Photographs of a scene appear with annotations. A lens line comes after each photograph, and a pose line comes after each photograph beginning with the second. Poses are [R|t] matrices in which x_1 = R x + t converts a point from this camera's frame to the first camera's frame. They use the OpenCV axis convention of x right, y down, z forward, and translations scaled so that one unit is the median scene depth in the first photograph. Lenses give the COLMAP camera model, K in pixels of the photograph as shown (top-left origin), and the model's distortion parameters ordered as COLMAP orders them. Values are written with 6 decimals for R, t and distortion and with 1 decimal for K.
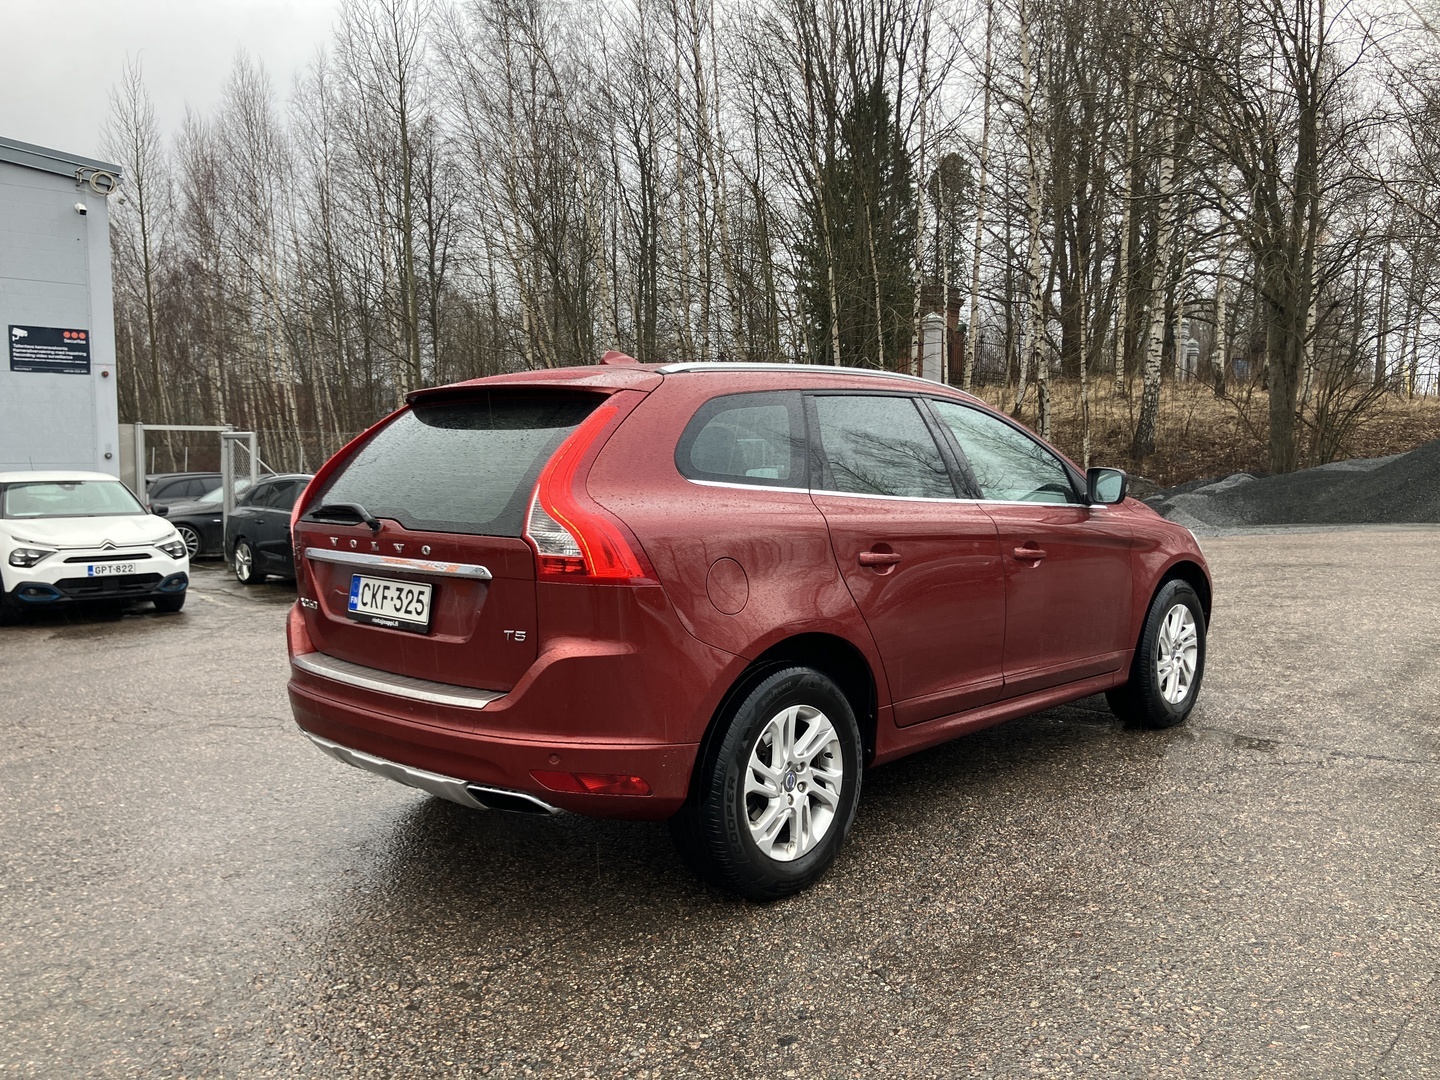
lens RADIAL K [[1198.6, 0, 720.0], [0, 1198.6, 540.0], [0, 0, 1]] dist [0.006766, -0.004414]
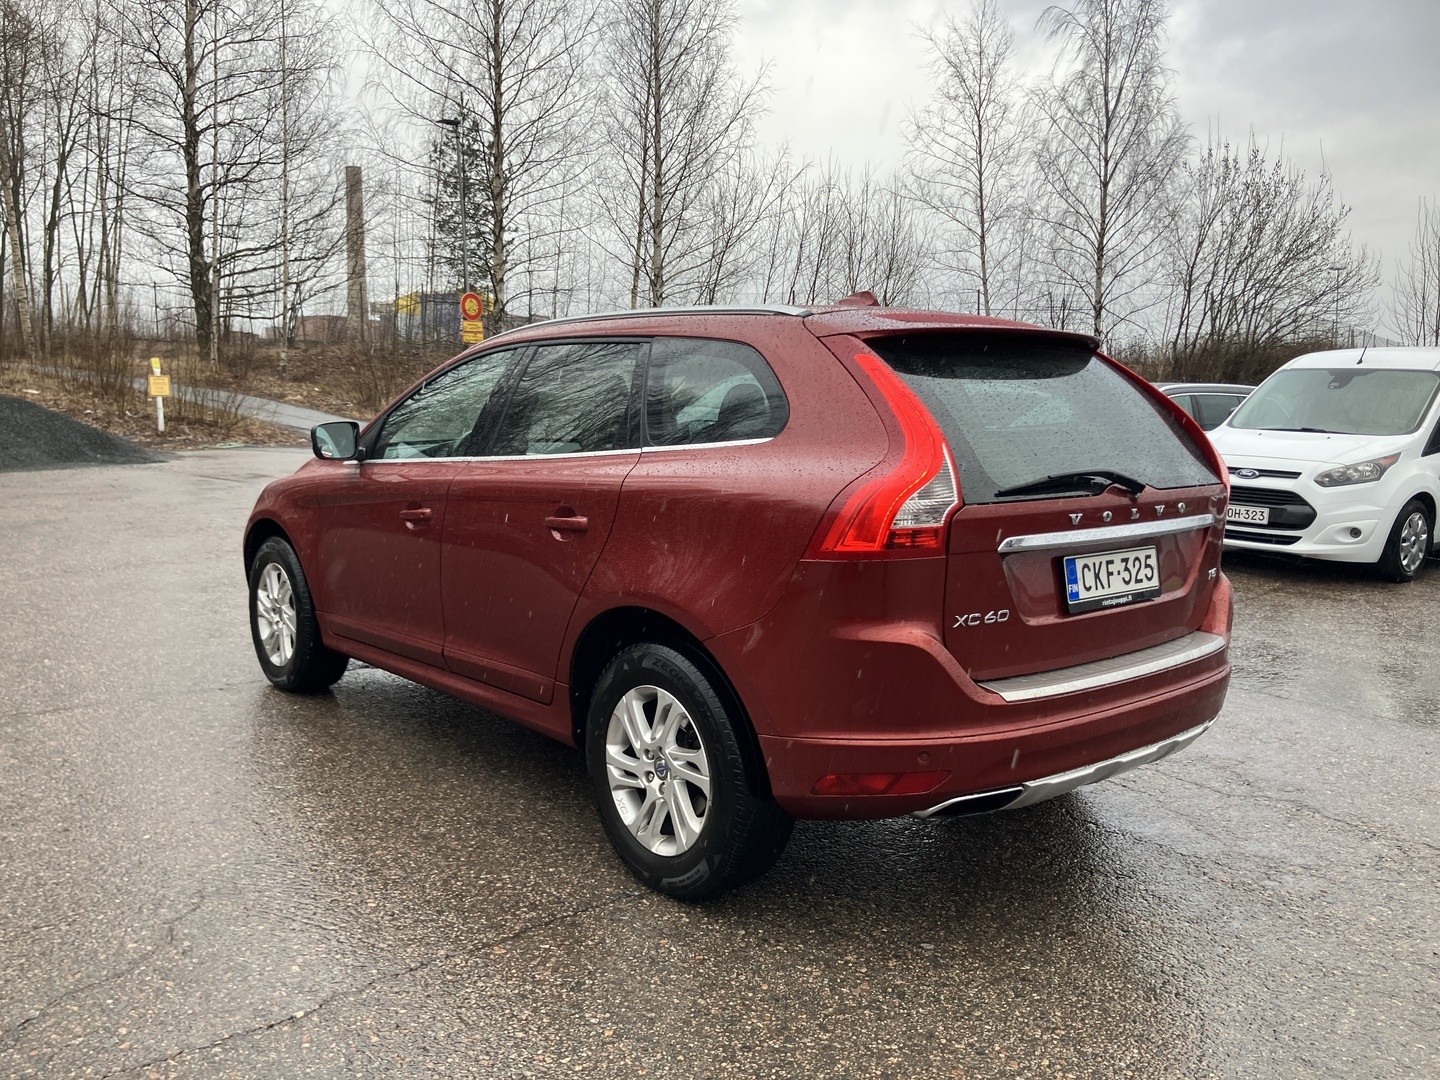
lens RADIAL K [[1241.5, 0, 679.1], [0, 1241.5, 546.9], [0, 0, 1]] dist [0.001919, -0.001256]
pose [[0.134138, -0.113803, 0.984406, -1.215200], [0.071999, 0.991878, 0.104856, -0.089042], [-0.988344, 0.056811, 0.141242, 1.189362]]
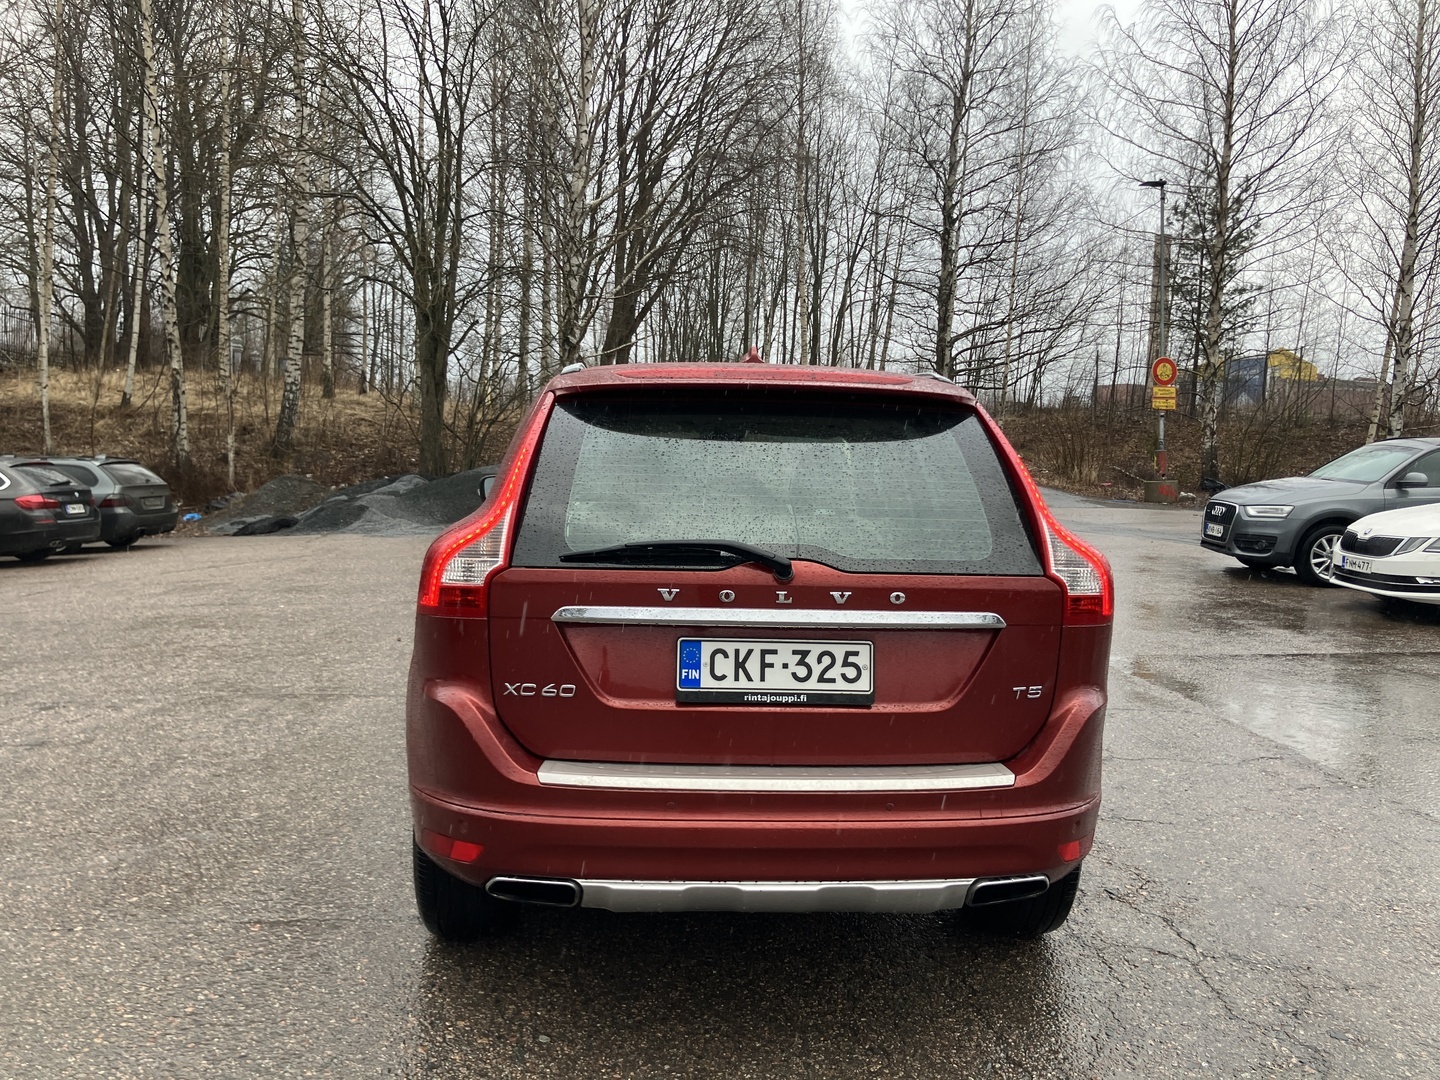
lens RADIAL K [[1201.6, 0, 686.5], [0, 1201.6, 543.3], [0, 0, 1]] dist [0.038649, -0.012415]
pose [[0.694297, -0.033461, 0.718911, -0.851774], [0.029145, 0.999406, 0.018369, -0.042849], [-0.719099, 0.008199, 0.694860, 0.522859]]
